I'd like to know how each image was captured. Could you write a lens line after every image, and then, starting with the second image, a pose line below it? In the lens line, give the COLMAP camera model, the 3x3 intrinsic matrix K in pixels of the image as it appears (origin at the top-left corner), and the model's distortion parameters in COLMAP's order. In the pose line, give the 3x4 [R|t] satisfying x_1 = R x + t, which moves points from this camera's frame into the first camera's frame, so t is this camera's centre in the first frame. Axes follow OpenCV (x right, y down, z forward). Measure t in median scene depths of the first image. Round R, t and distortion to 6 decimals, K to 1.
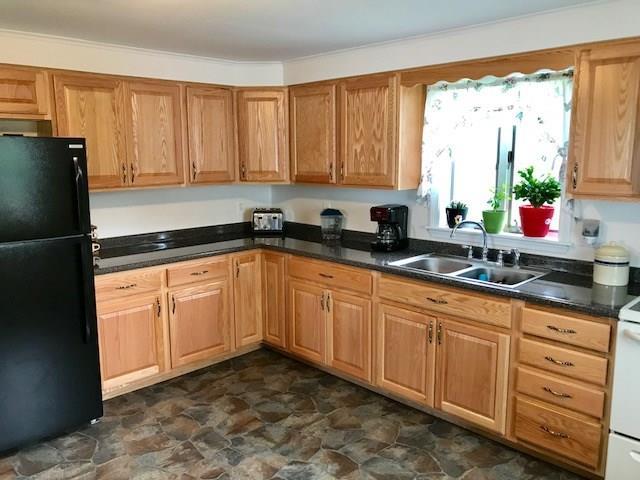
lens RADIAL K [[535.6, 0, 320.6], [0, 535.6, 240.0], [0, 0, 1]] dist [0.005871, 0.004818]
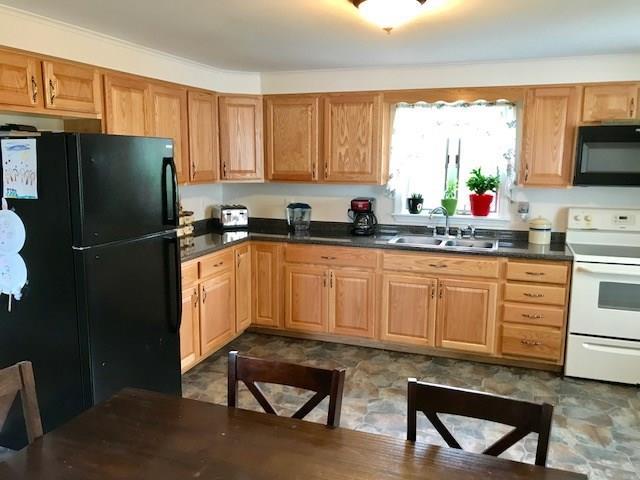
lens RADIAL K [[535.6, 0, 316.7], [0, 535.6, 239.6], [0, 0, 1]] dist [0.005871, 0.004818]
pose [[0.895824, -0.058461, 0.440548, -0.571742], [0.060965, 0.998104, 0.008480, 0.016055], [-0.440208, 0.019261, 0.897689, -0.066272]]
